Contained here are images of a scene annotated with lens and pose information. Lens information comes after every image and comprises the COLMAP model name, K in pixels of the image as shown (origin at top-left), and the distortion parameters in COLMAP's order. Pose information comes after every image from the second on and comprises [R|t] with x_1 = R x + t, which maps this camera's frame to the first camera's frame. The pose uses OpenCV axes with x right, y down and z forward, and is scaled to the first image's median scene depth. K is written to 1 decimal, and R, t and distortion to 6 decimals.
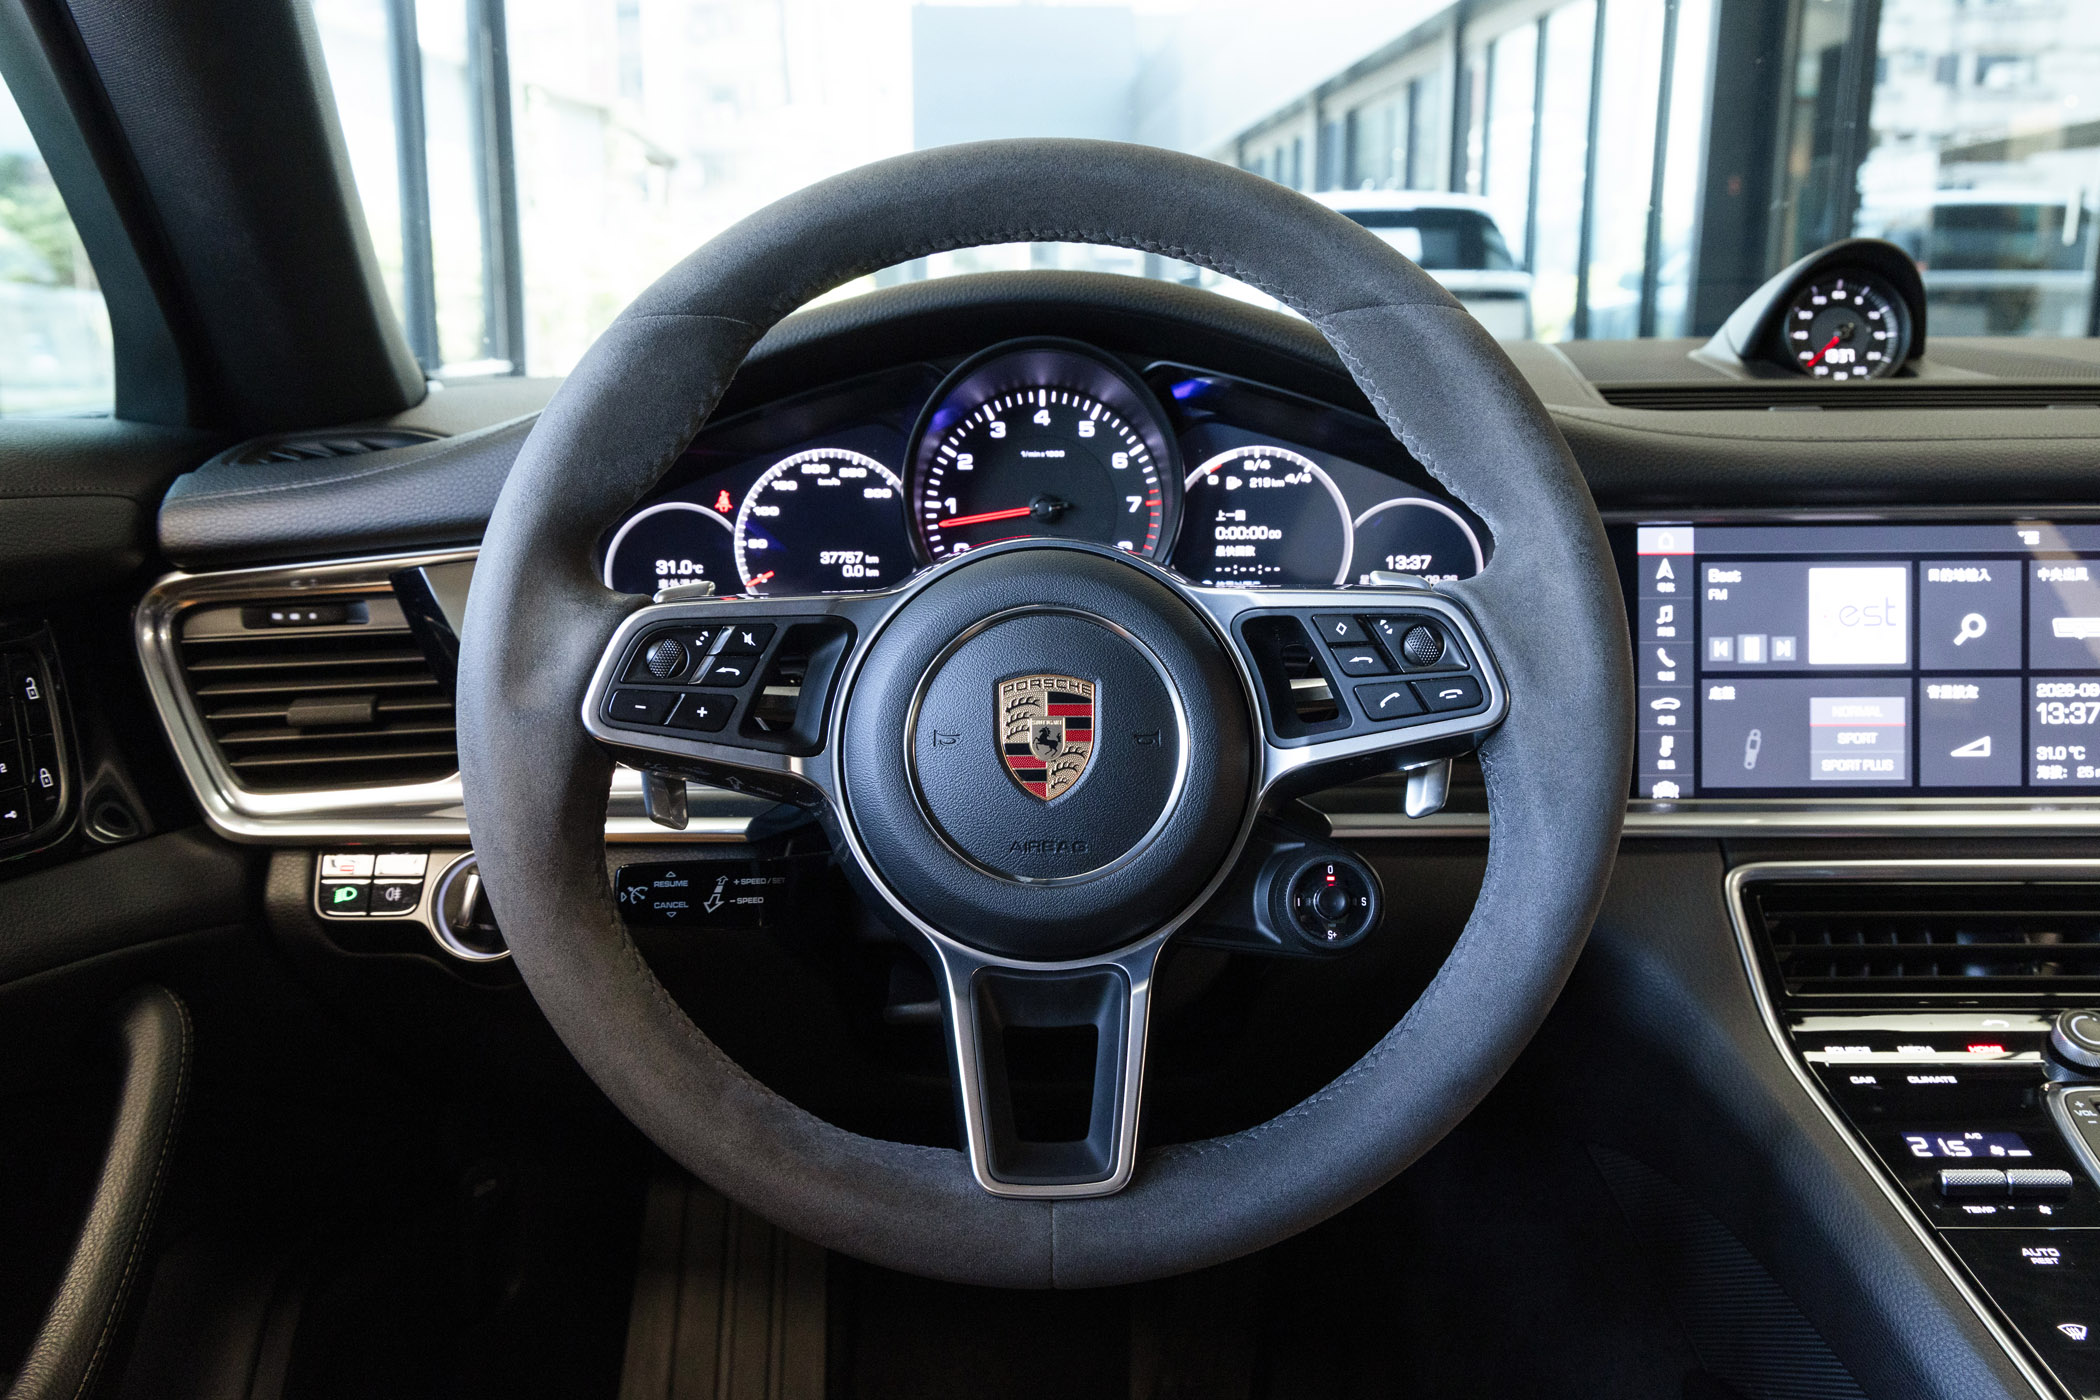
lens RADIAL K [[1826.0, 0, 1048.0], [0, 1826.0, 698.4], [0, 0, 1]] dist [0.000495, 0.012086]
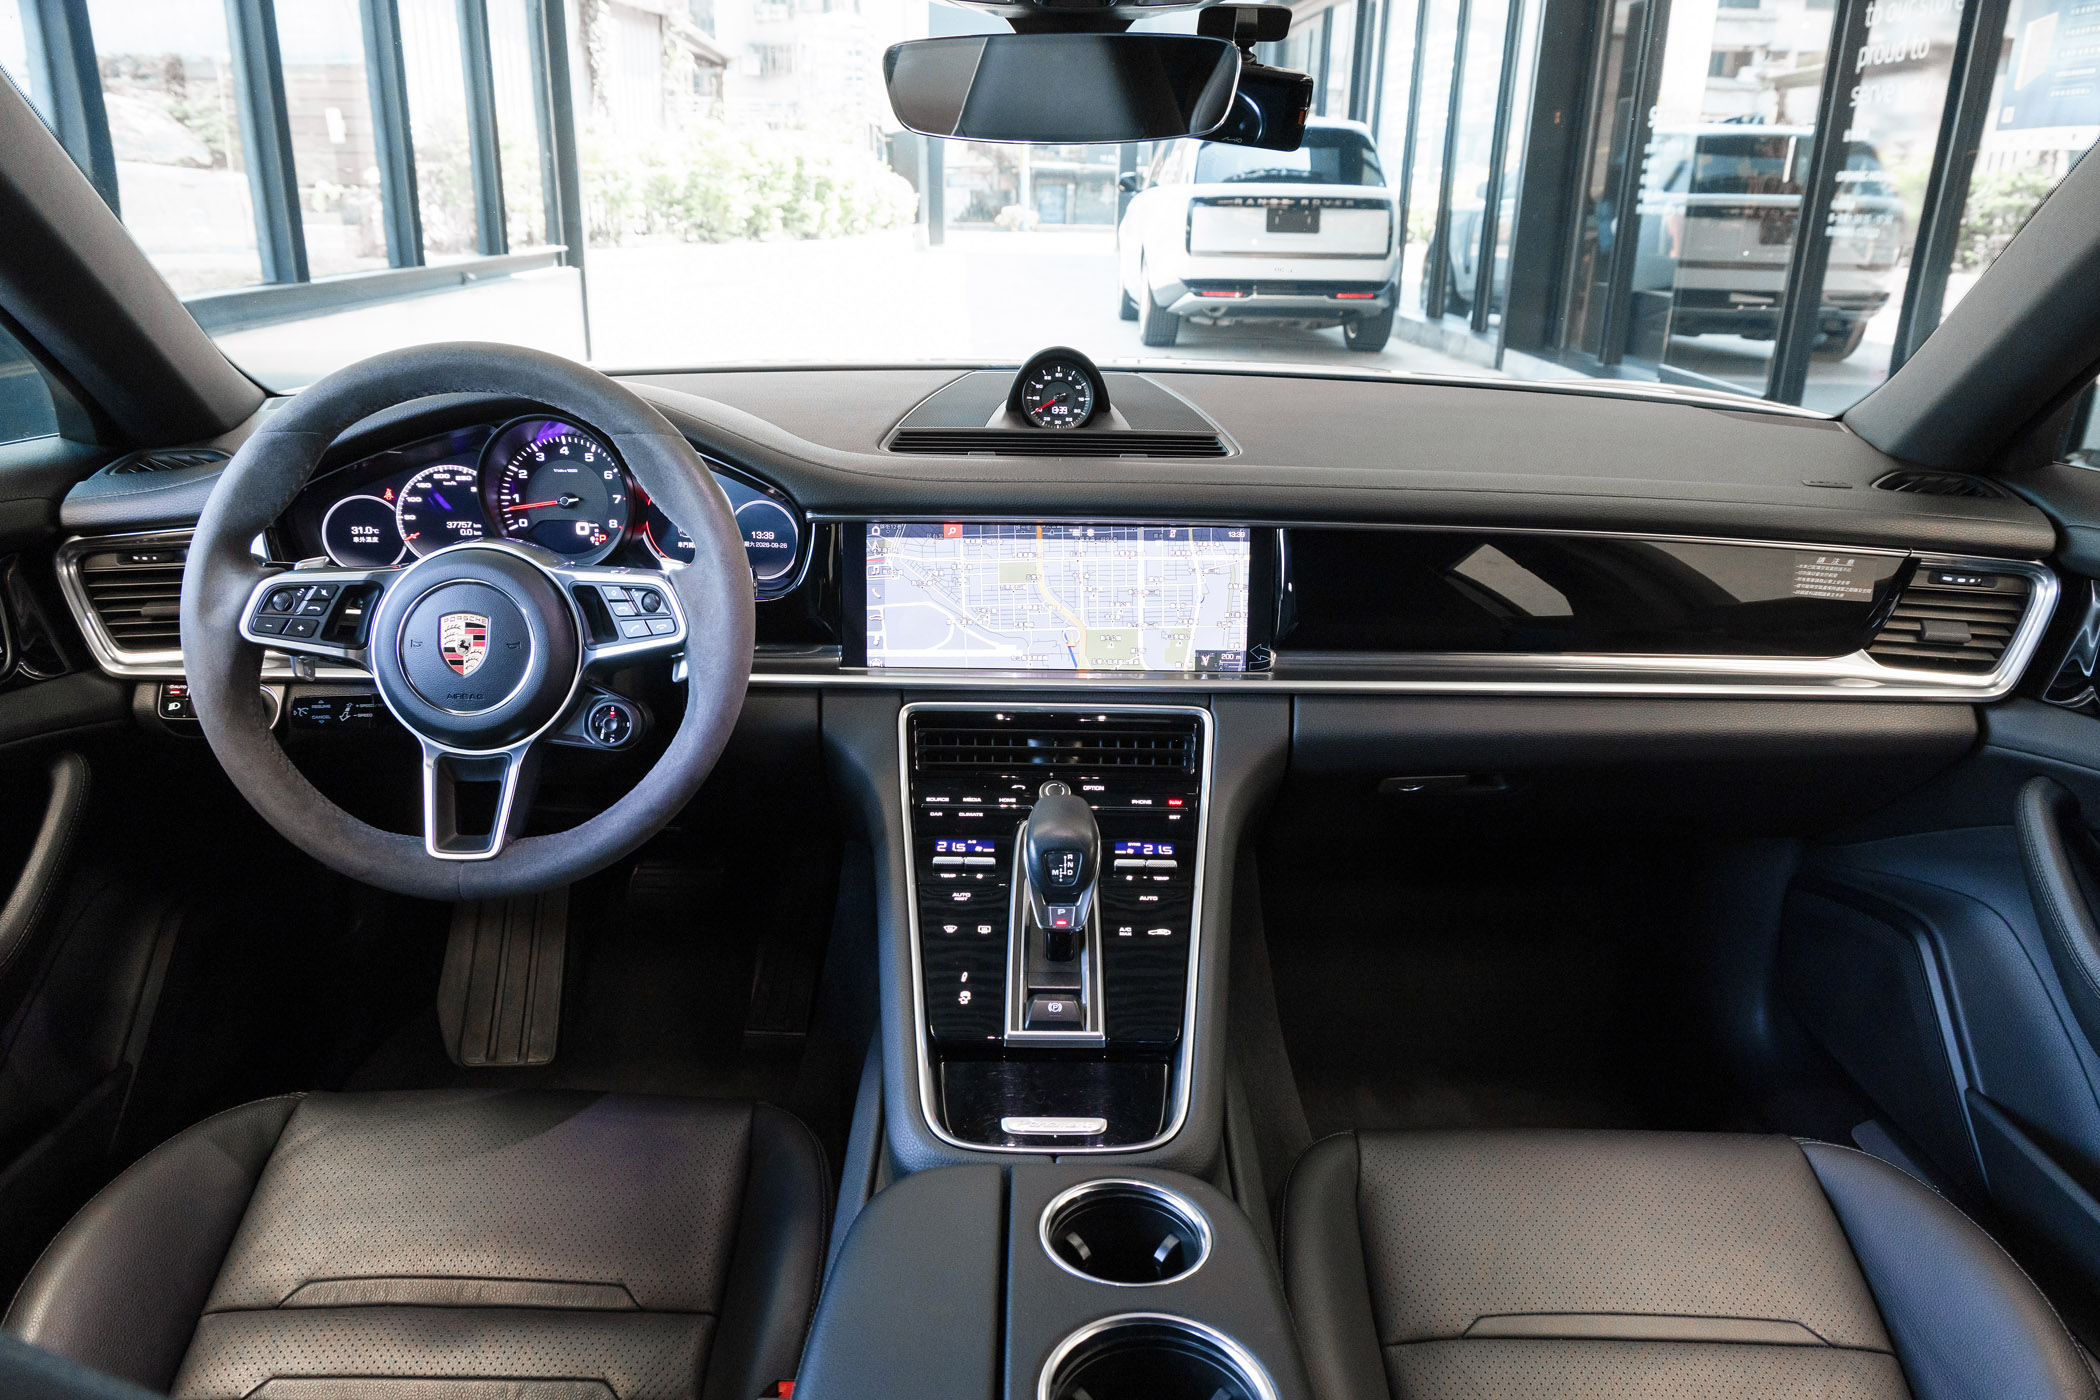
lens RADIAL K [[1453.1, 0, 1050.6], [0, 1453.1, 700.7], [0, 0, 1]] dist [-0.004957, -0.003347]
pose [[0.999759, 0.018409, 0.011994, 0.508259], [-0.019781, 0.991752, 0.126639, -0.107544], [-0.009564, -0.126846, 0.991876, -0.512822]]
